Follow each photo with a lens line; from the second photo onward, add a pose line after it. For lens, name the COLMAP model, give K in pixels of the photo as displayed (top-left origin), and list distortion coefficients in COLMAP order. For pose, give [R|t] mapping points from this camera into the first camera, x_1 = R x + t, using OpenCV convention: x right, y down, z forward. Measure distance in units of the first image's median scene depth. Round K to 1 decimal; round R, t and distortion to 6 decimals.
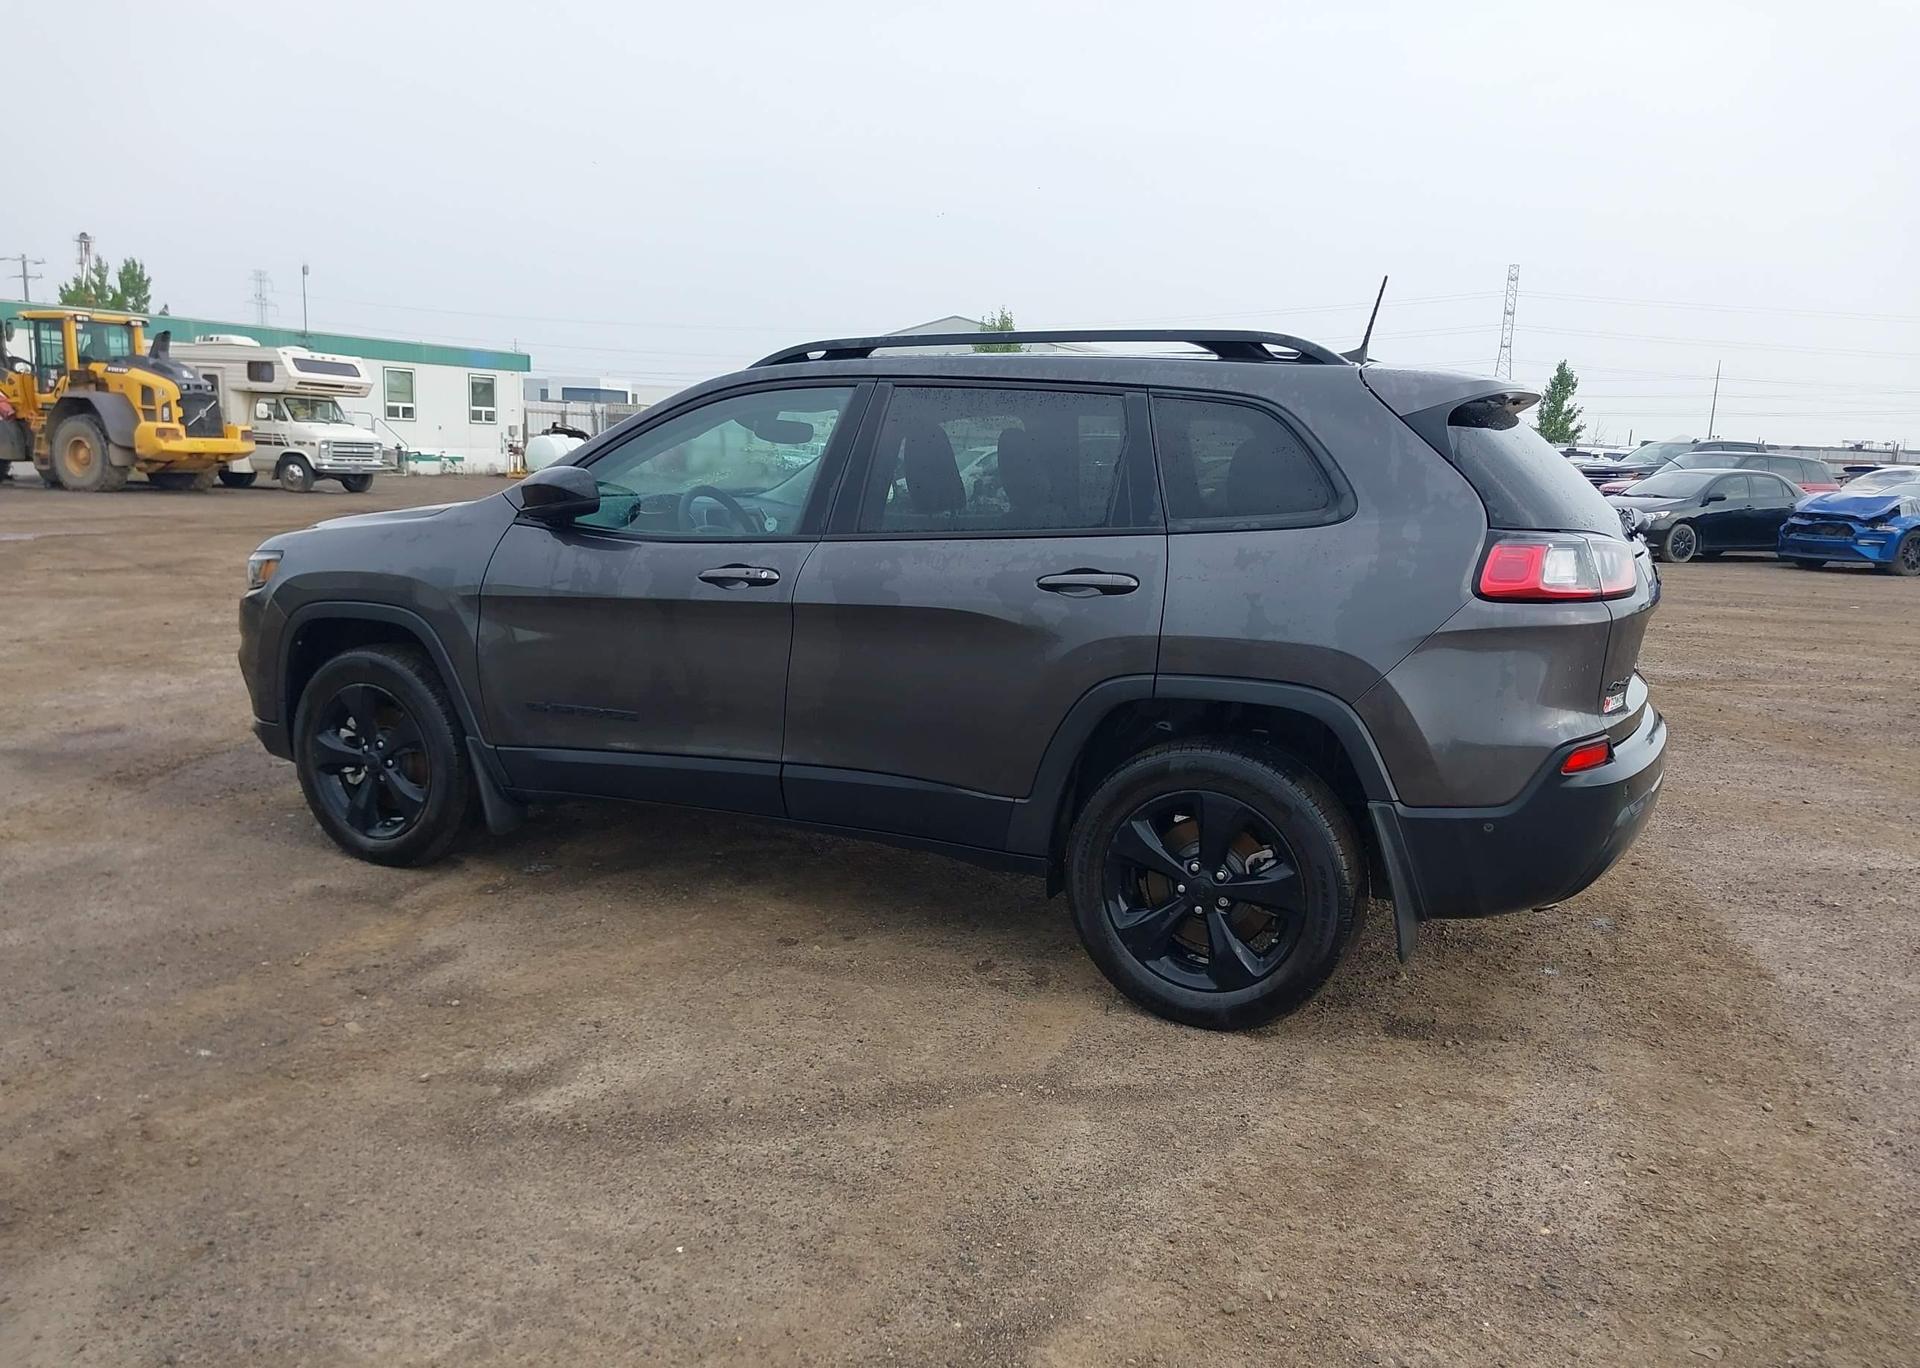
lens RADIAL K [[1500.2, 0, 971.1], [0, 1500.2, 689.0], [0, 0, 1]] dist [0.053524, -0.071927]
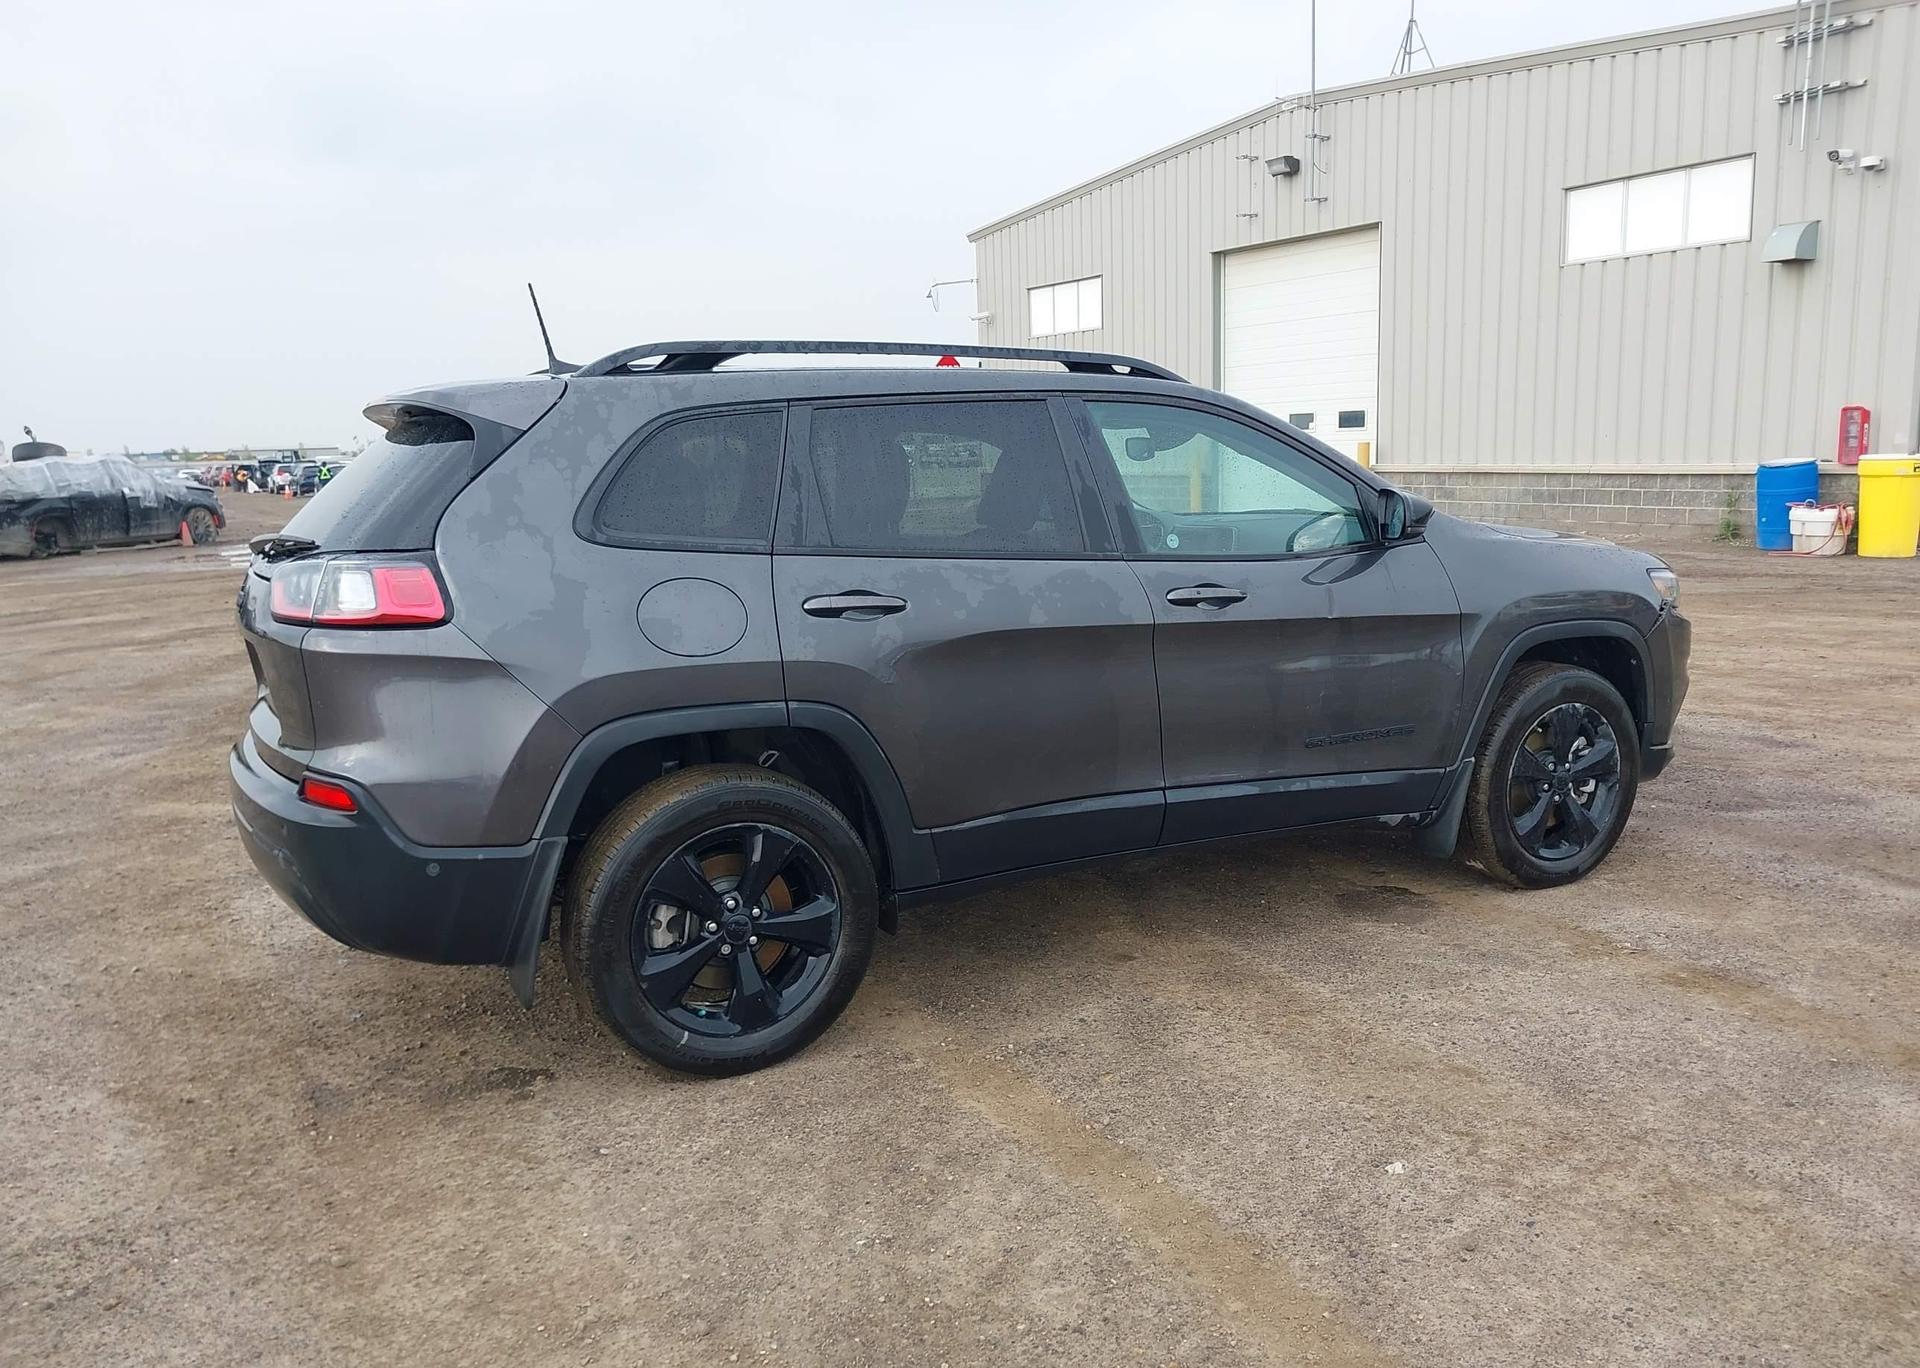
lens RADIAL K [[1500.2, 0, 963.3], [0, 1500.2, 696.4], [0, 0, 1]] dist [0.053524, -0.071927]
pose [[-0.591142, 0.117748, -0.797926, 0.904342], [-0.122939, 0.964573, 0.233418, -0.278891], [0.797143, 0.236079, -0.555724, 1.810359]]
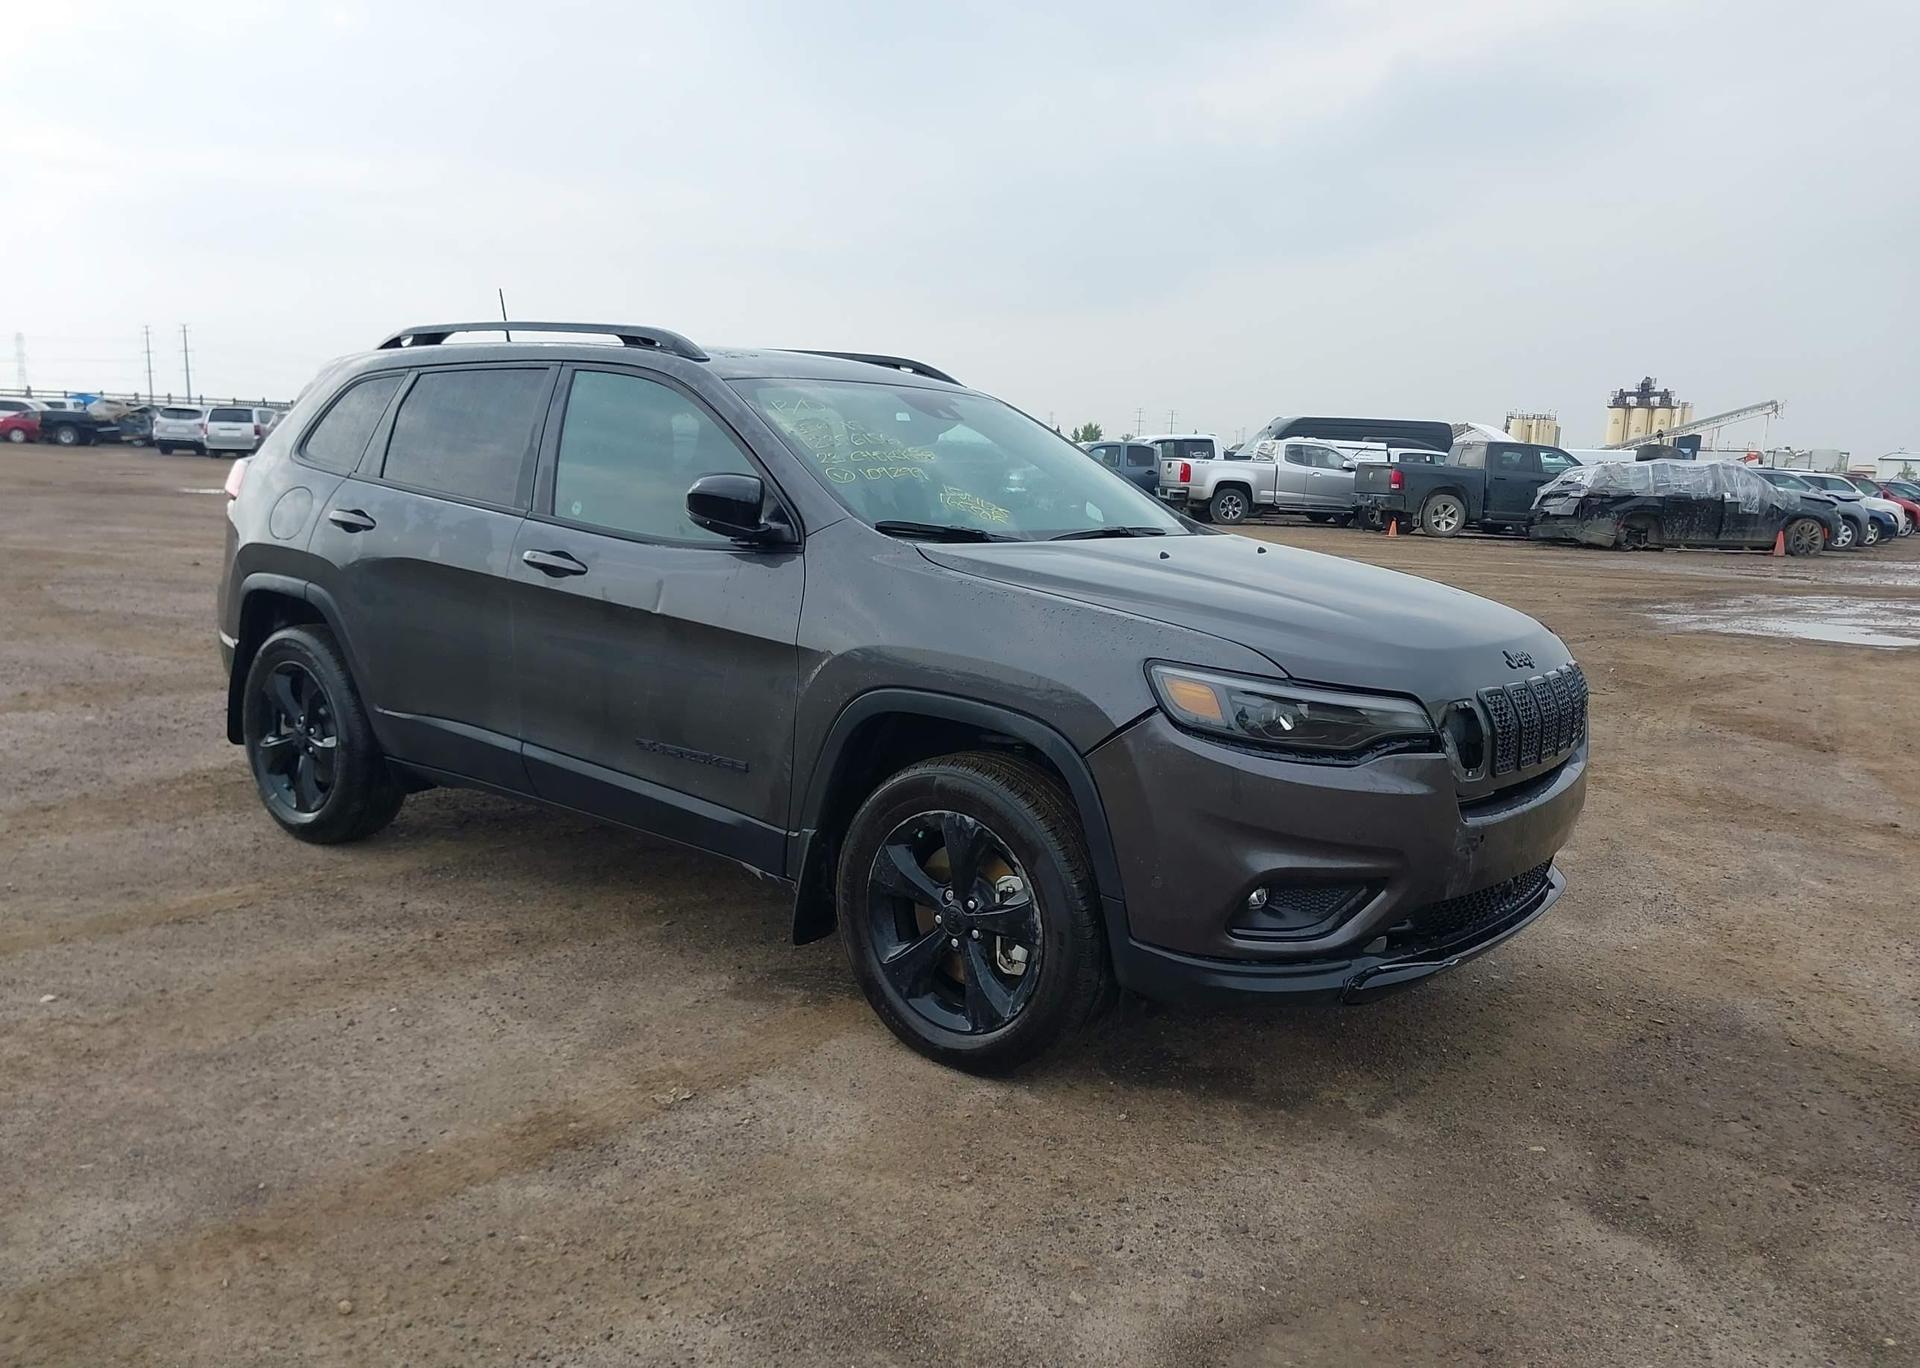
lens RADIAL K [[1500.2, 0, 976.3], [0, 1500.2, 697.1], [0, 0, 1]] dist [0.053524, -0.071927]
pose [[-0.975341, -0.102479, 0.195470, -0.428726], [-0.034127, 0.945038, 0.325175, -0.379747], [-0.218050, 0.310485, -0.925231, 2.254405]]
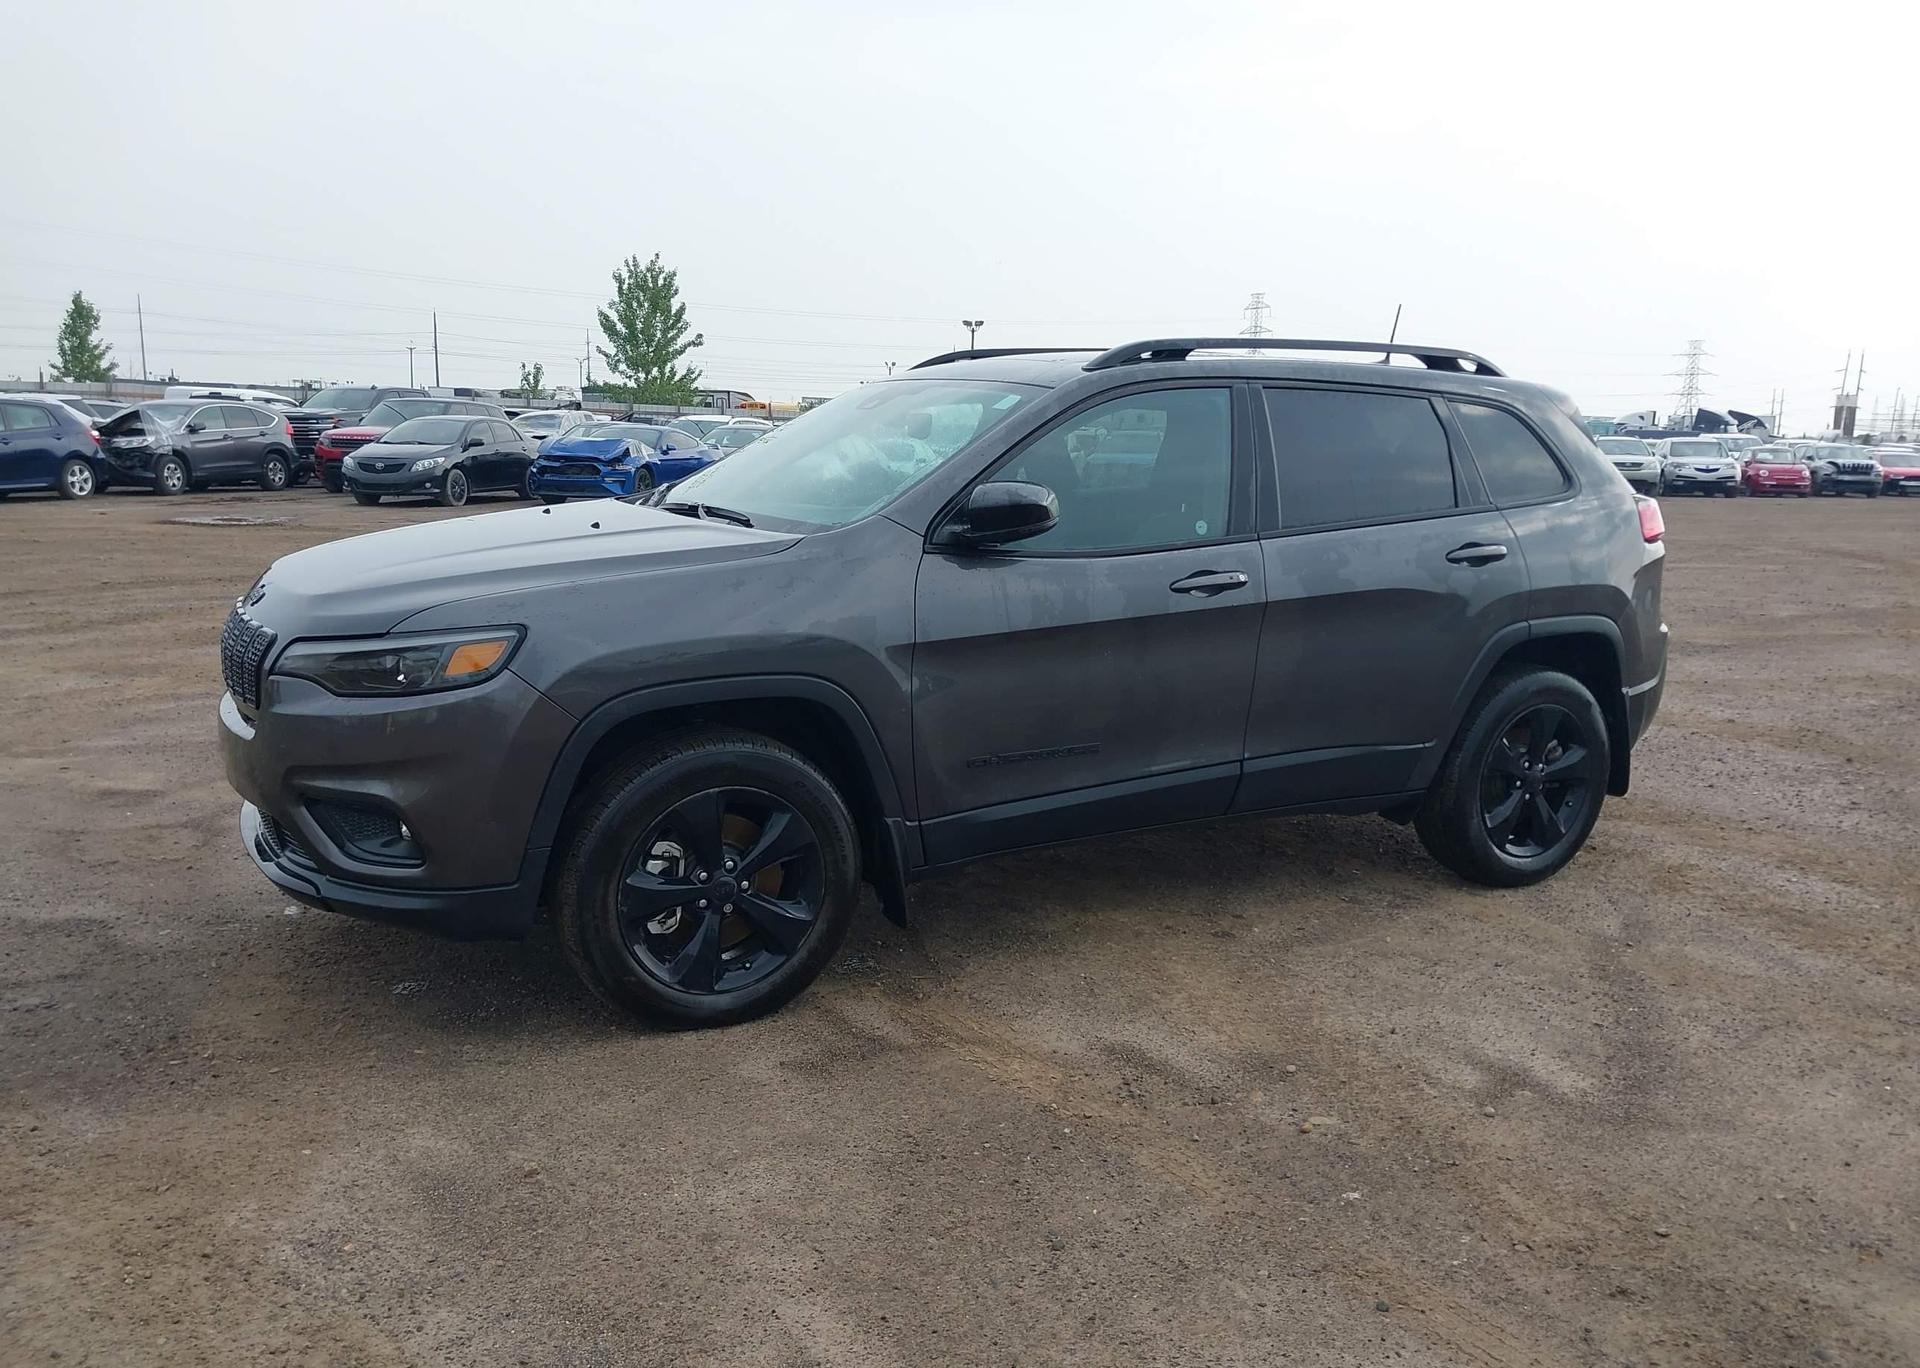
lens RADIAL K [[1500.2, 0, 958.7], [0, 1500.2, 689.7], [0, 0, 1]] dist [0.053524, -0.071927]
pose [[0.581293, -0.158457, 0.798116, -1.045072], [0.125491, 0.986578, 0.104476, -0.128641], [-0.803959, 0.039425, 0.593376, 0.545957]]
